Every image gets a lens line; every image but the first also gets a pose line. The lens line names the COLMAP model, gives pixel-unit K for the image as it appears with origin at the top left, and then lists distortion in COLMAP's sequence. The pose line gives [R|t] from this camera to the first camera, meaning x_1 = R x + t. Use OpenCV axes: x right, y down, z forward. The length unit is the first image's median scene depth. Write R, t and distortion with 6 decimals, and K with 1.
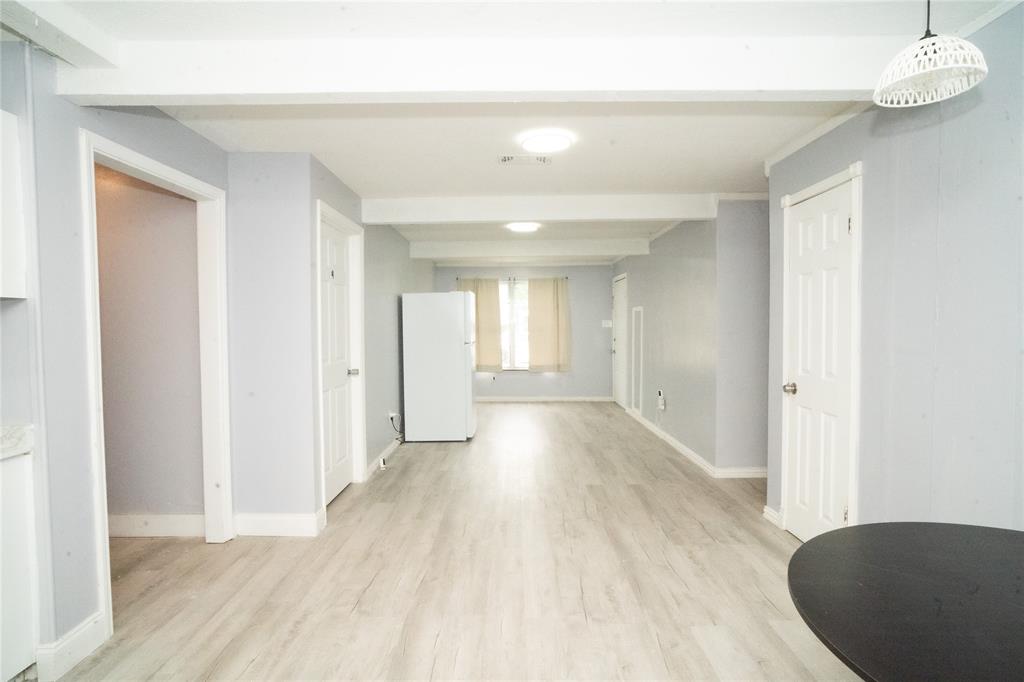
lens RADIAL K [[535.0, 0, 512.0], [0, 535.0, 341.0], [0, 0, 1]] dist [-0.059043, 0.030639]
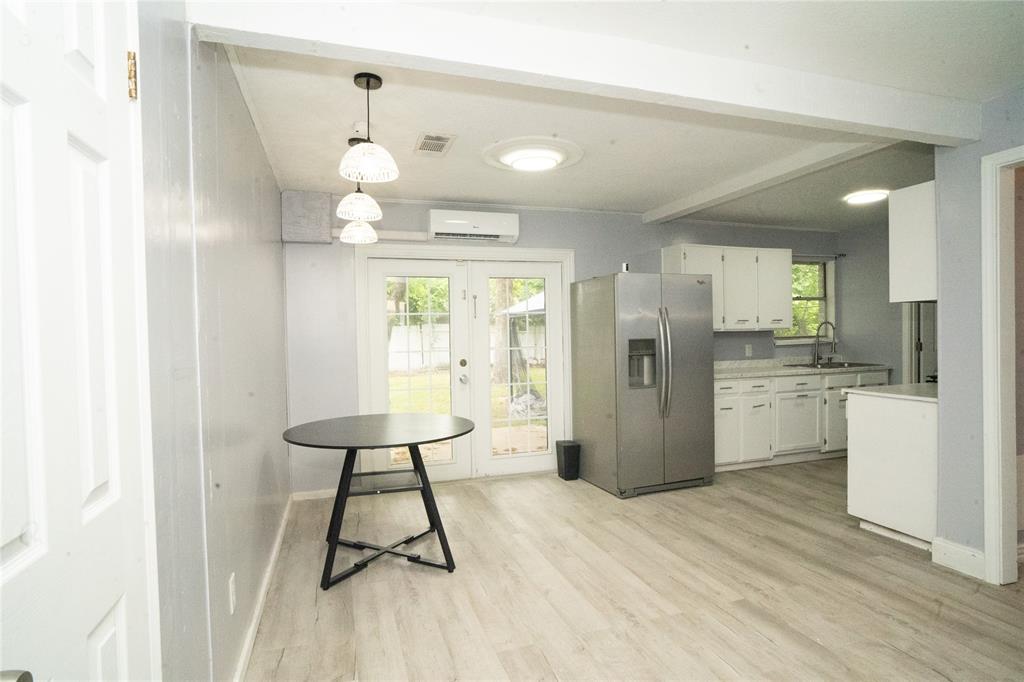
lens RADIAL K [[535.0, 0, 512.0], [0, 535.0, 341.0], [0, 0, 1]] dist [-0.059043, 0.030639]
pose [[-0.950363, 0.032347, -0.309457, 0.591995], [0.017913, 0.998620, 0.049372, -0.052747], [0.310627, 0.041378, -0.949631, 1.727430]]
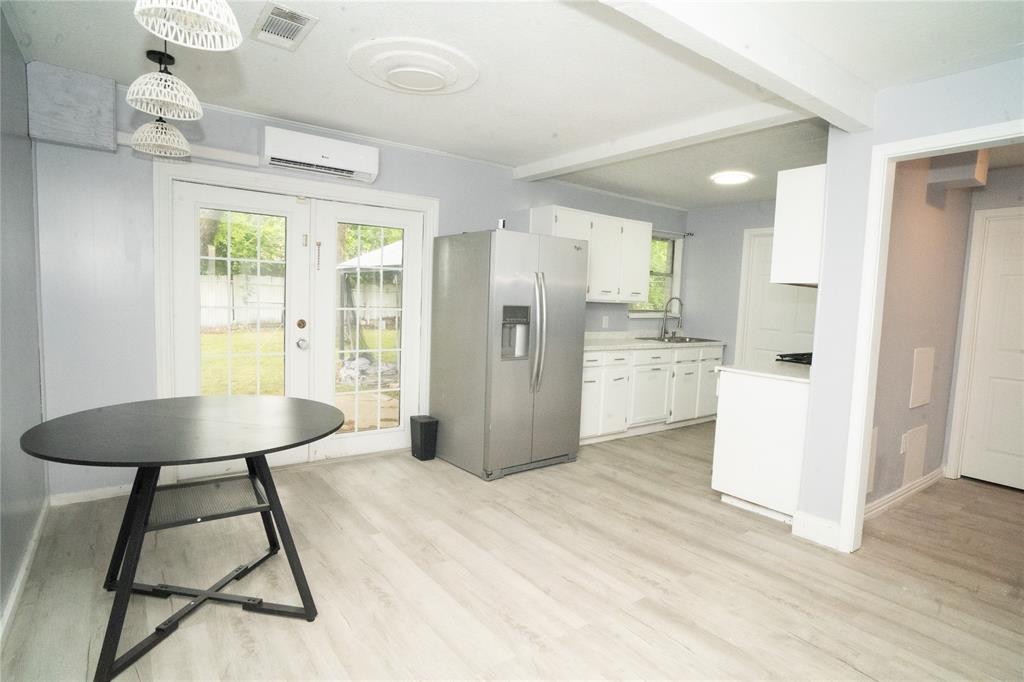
lens RADIAL K [[535.0, 0, 512.0], [0, 535.0, 341.0], [0, 0, 1]] dist [-0.059043, 0.030639]
pose [[-0.802690, 0.028496, -0.595716, 0.601781], [-0.049695, 0.992189, 0.114422, -0.041047], [0.594323, 0.121449, -0.795003, 1.445028]]
